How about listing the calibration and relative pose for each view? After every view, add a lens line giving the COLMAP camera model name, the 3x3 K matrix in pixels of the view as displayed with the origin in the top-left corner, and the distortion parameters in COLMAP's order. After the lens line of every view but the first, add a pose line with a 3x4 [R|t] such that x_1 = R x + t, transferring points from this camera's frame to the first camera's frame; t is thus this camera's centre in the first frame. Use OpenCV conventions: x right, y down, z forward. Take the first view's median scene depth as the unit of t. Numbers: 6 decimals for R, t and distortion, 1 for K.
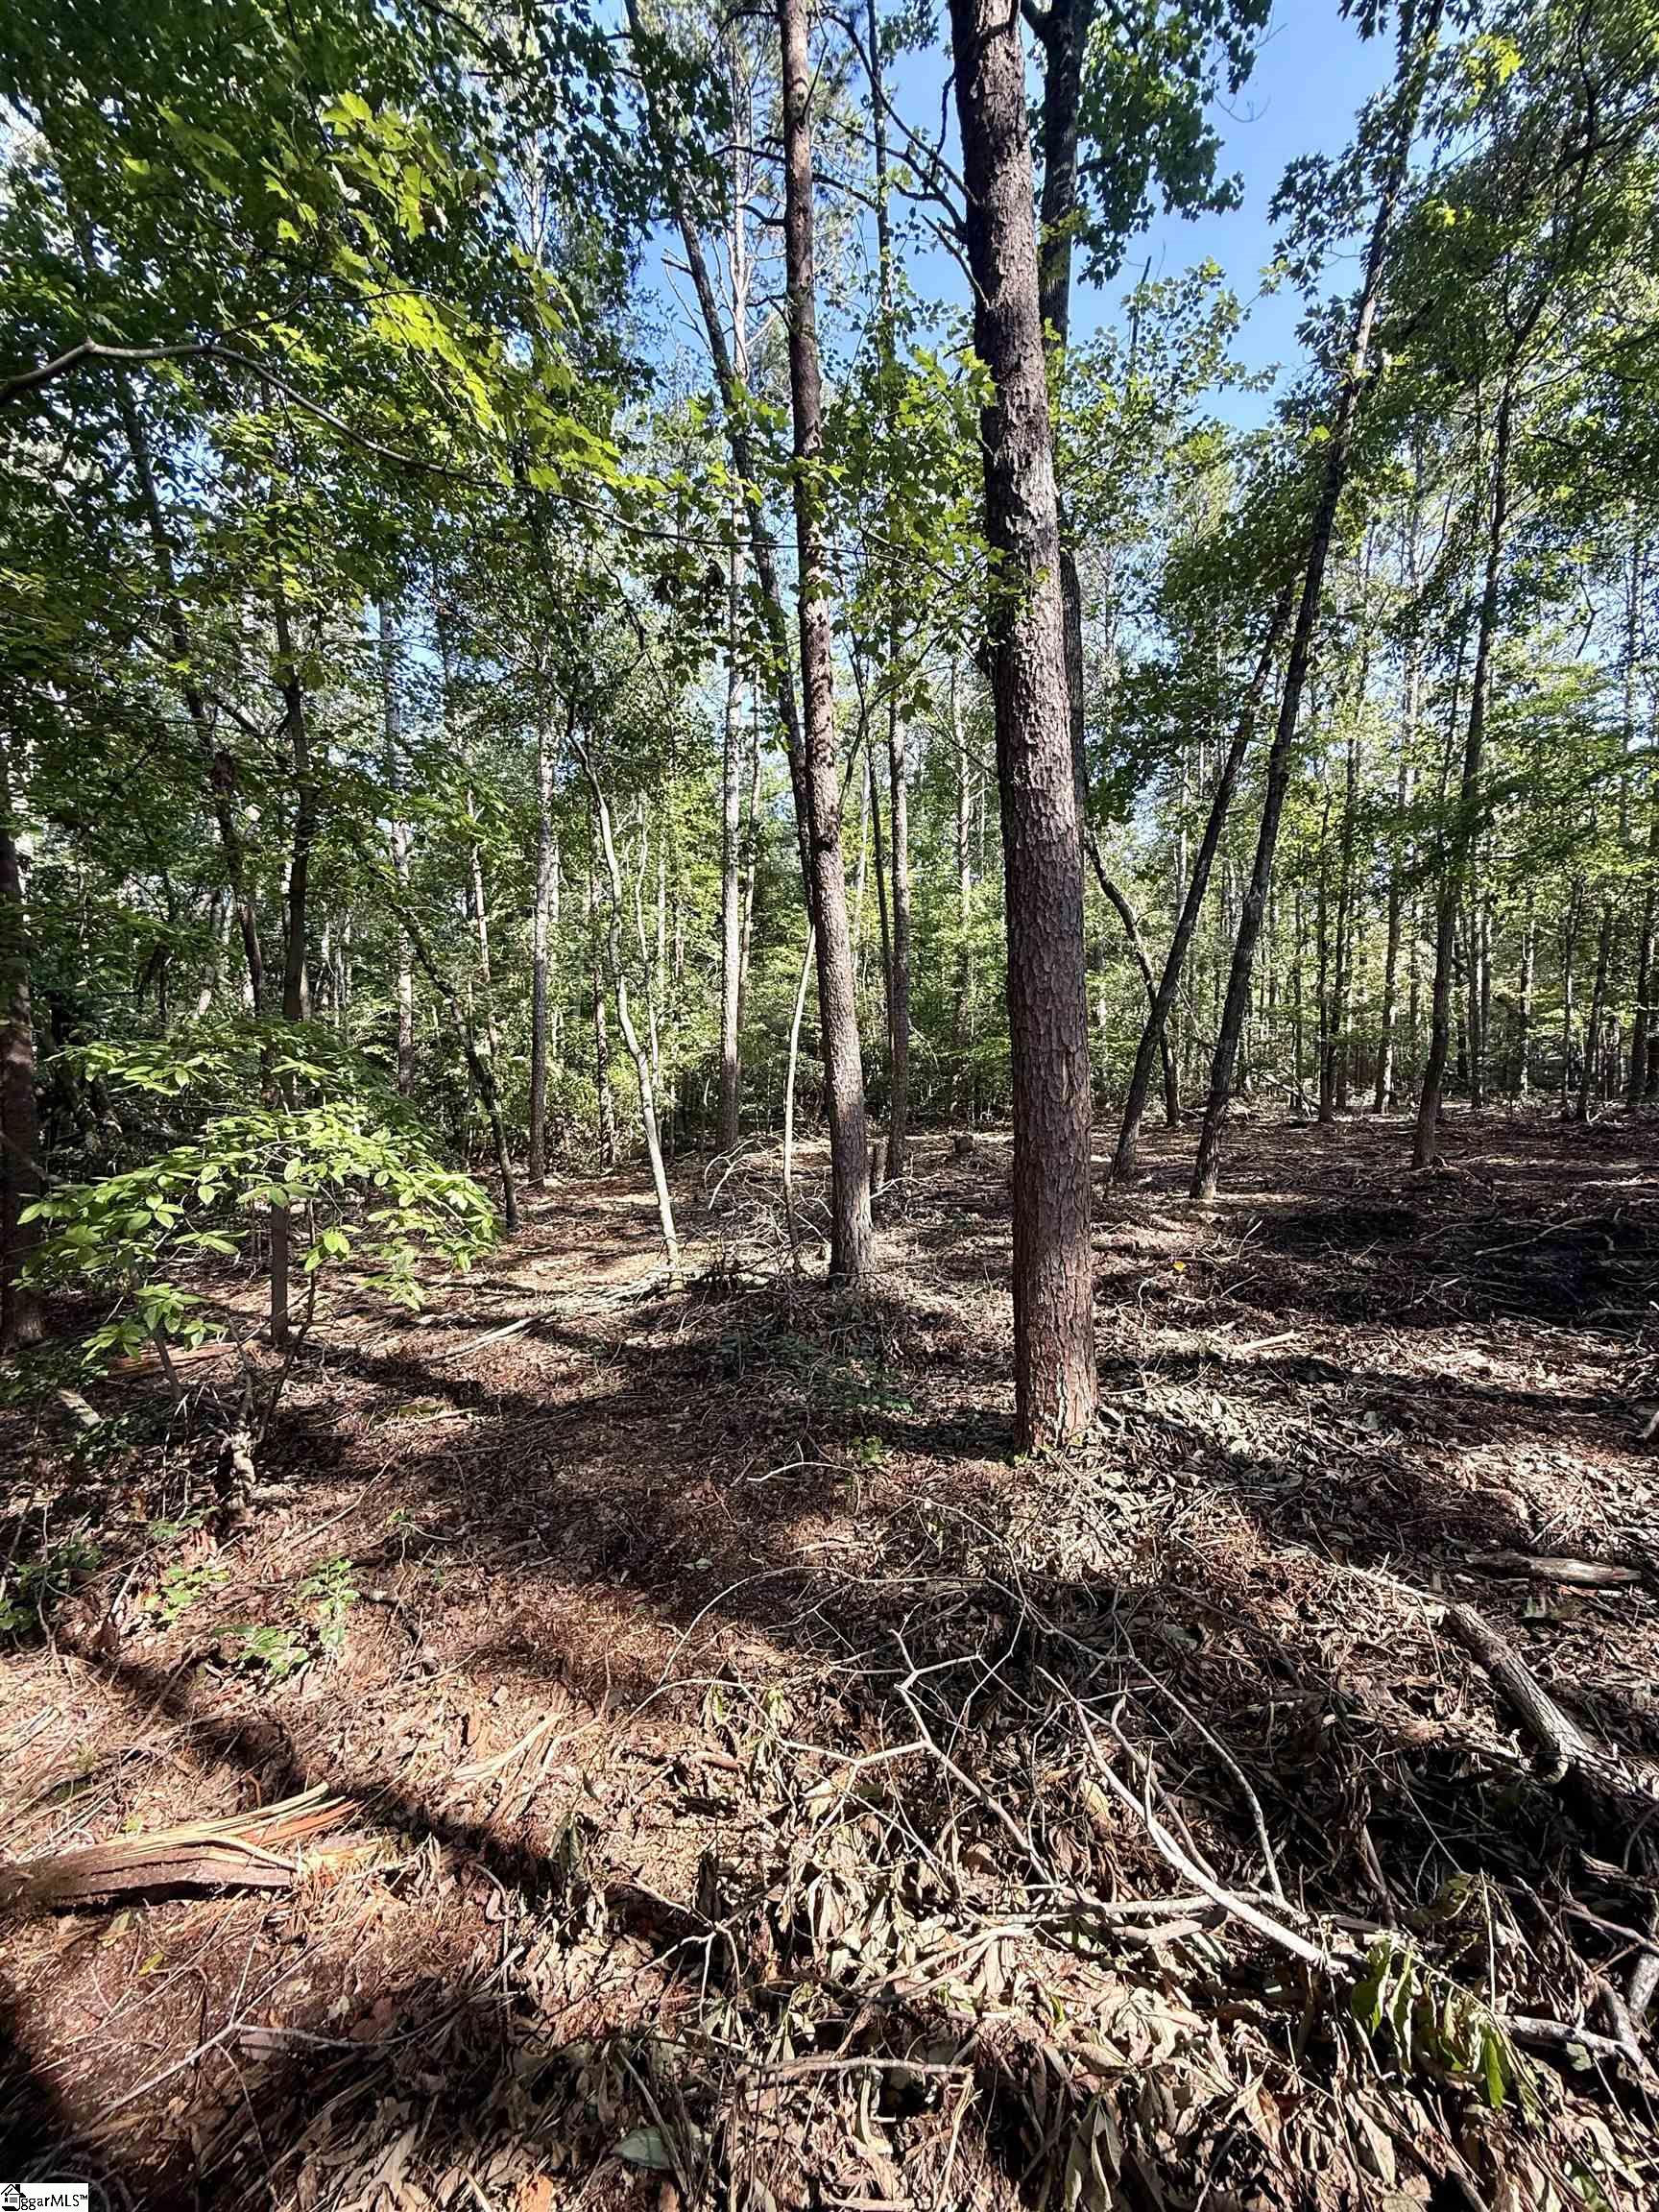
lens RADIAL K [[882.1, 0, 831.3], [0, 882.1, 1104.5], [0, 0, 1]] dist [0.002212, 0.000218]
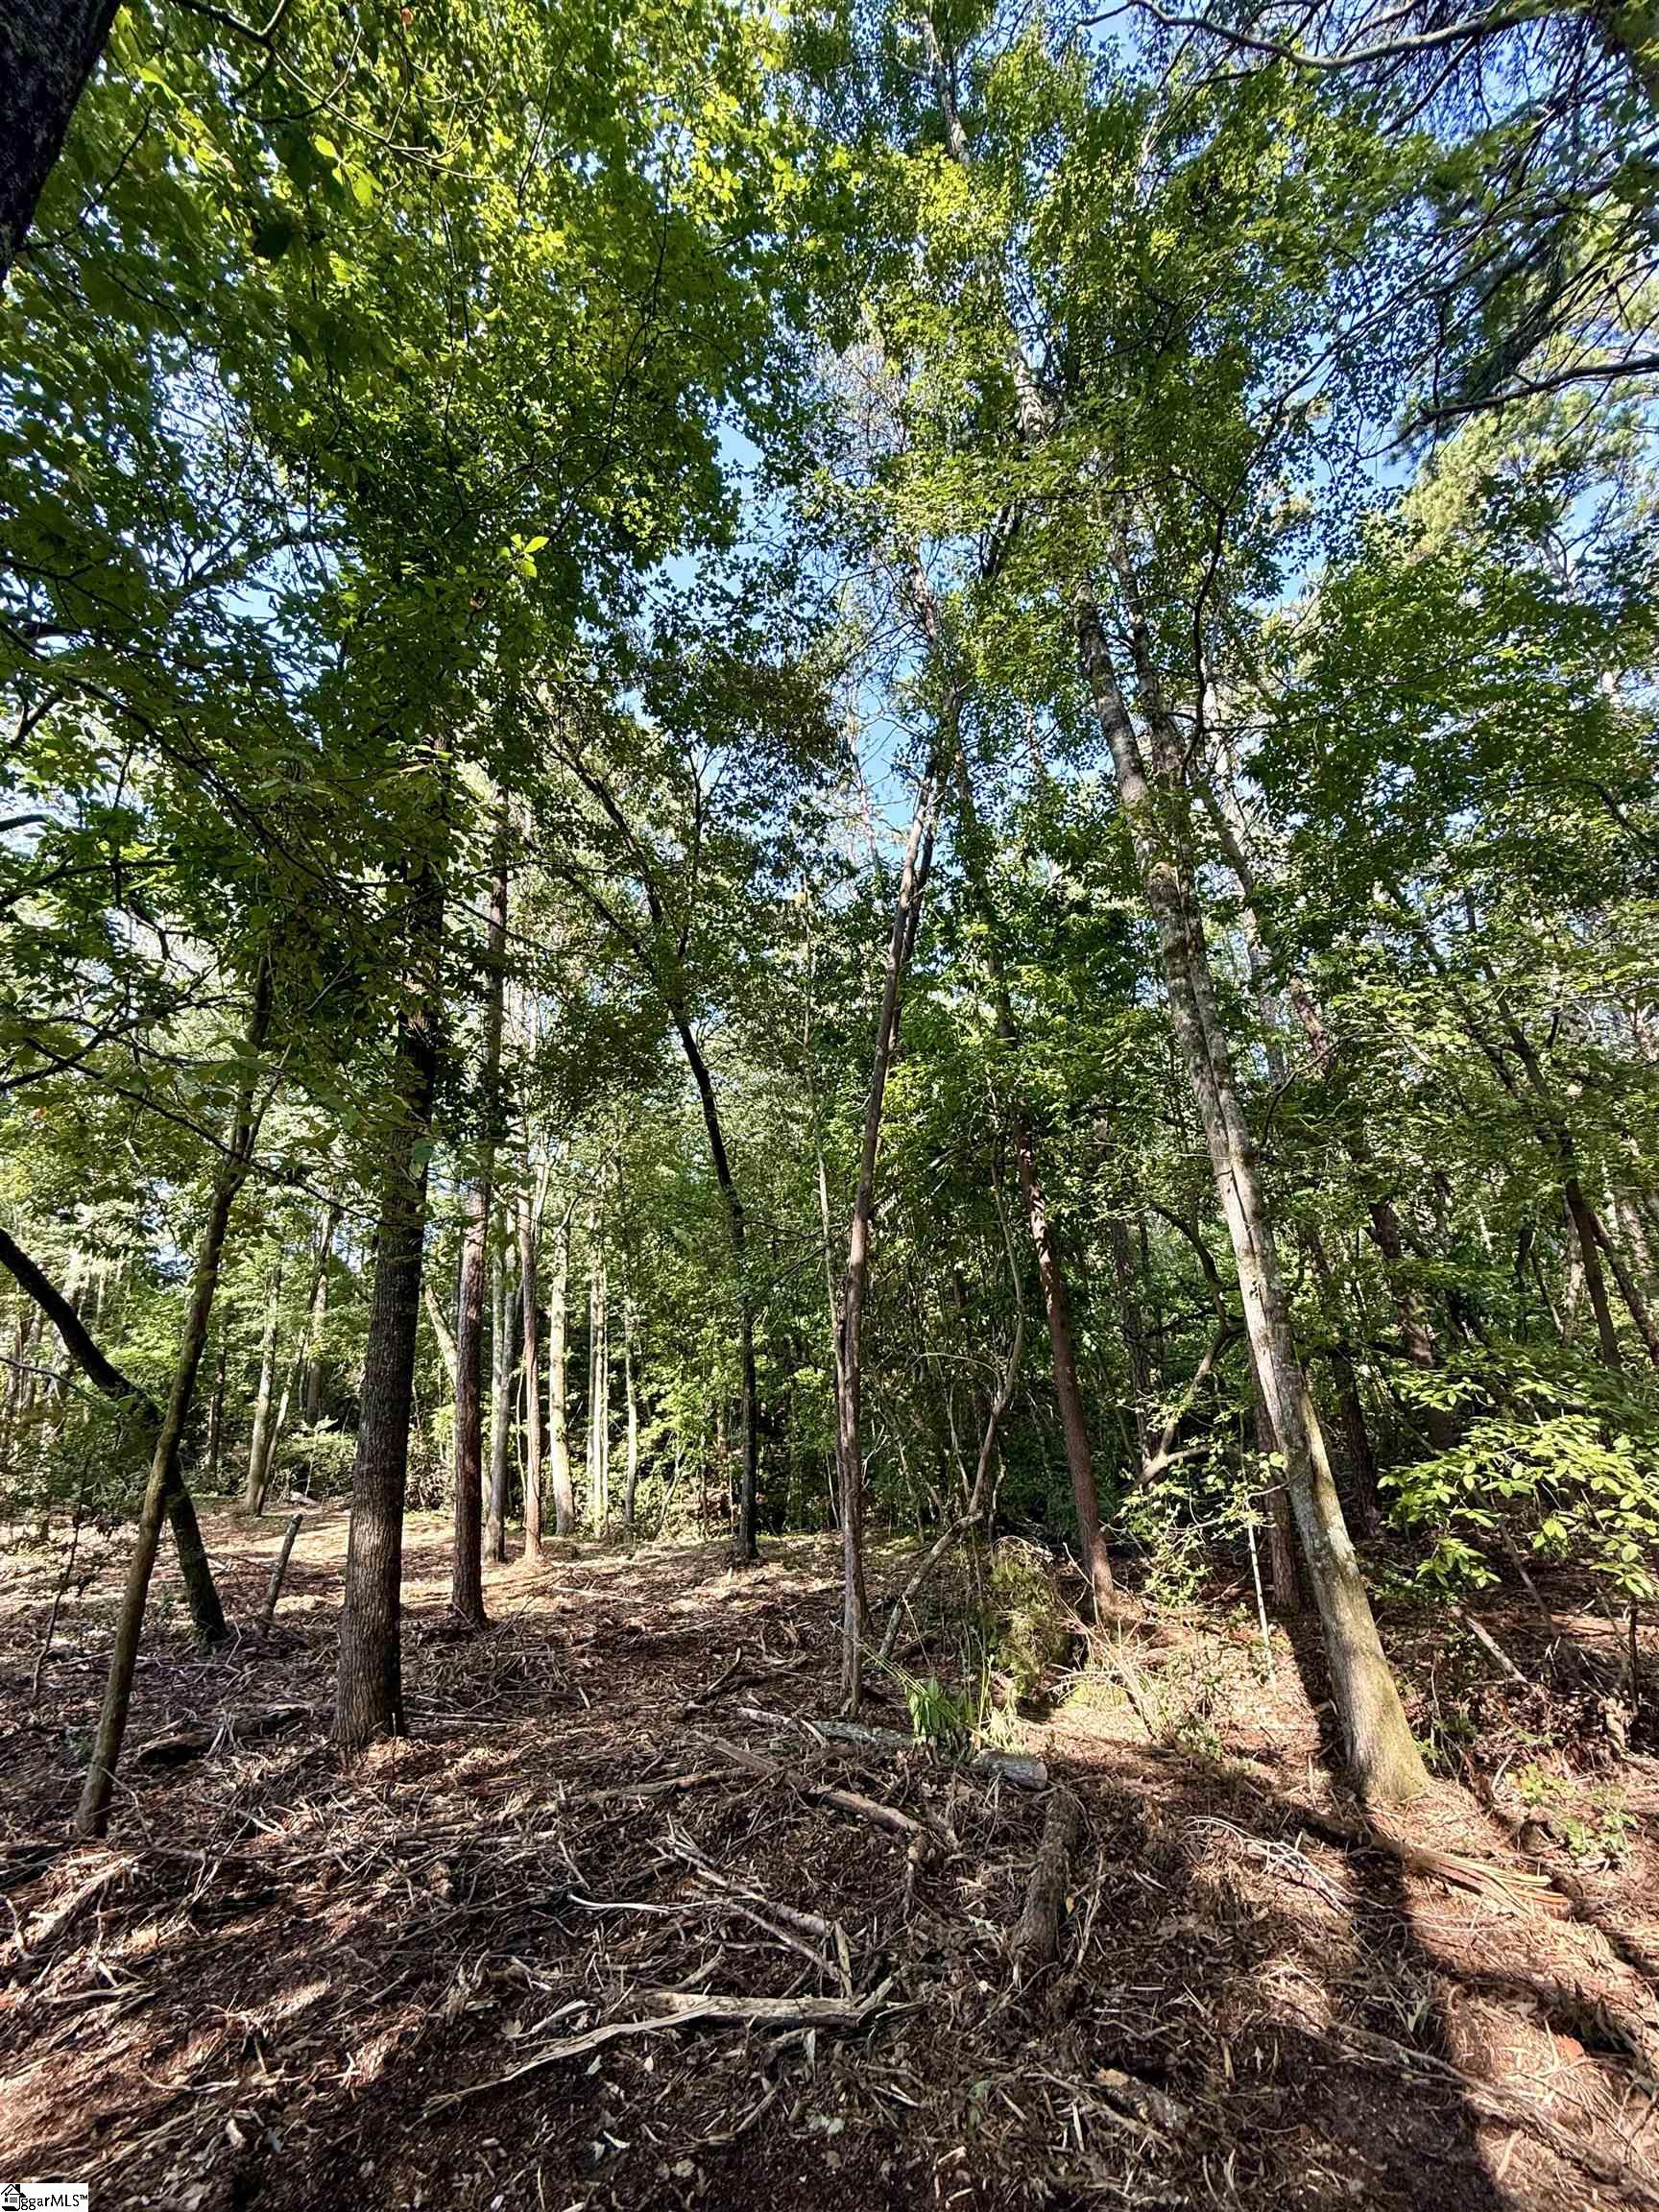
lens RADIAL K [[882.1, 0, 827.2], [0, 882.1, 1101.4], [0, 0, 1]] dist [0.002212, 0.000218]
pose [[0.208336, -0.285194, -0.935553, 0.674568], [0.029890, 0.957952, -0.285366, -0.124501], [0.977600, 0.031489, 0.208101, -0.444779]]
